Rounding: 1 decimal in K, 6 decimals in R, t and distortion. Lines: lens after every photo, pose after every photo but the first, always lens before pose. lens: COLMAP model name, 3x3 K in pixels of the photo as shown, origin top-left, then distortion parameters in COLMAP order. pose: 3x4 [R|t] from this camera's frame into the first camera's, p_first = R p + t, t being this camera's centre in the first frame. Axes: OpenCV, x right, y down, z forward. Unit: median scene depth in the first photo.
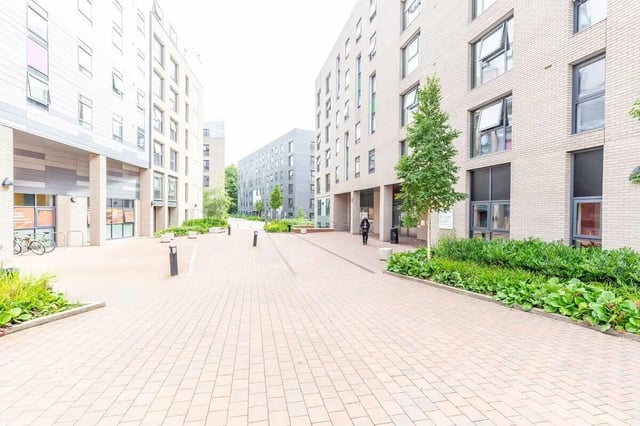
lens RADIAL K [[285.7, 0, 331.2], [0, 285.7, 211.9], [0, 0, 1]] dist [0.001087, 0.000250]
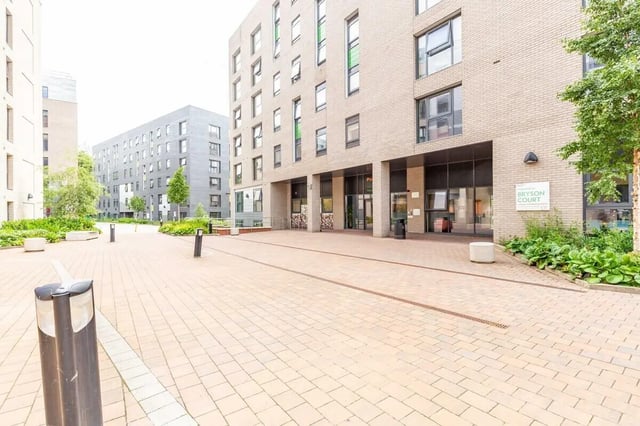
lens RADIAL K [[285.7, 0, 331.2], [0, 285.7, 211.9], [0, 0, 1]] dist [0.001087, 0.000250]
pose [[0.921773, -0.015590, 0.387416, -0.136698], [0.018458, 0.999823, -0.003683, 0.023500], [-0.387290, 0.010546, 0.921898, 0.227049]]
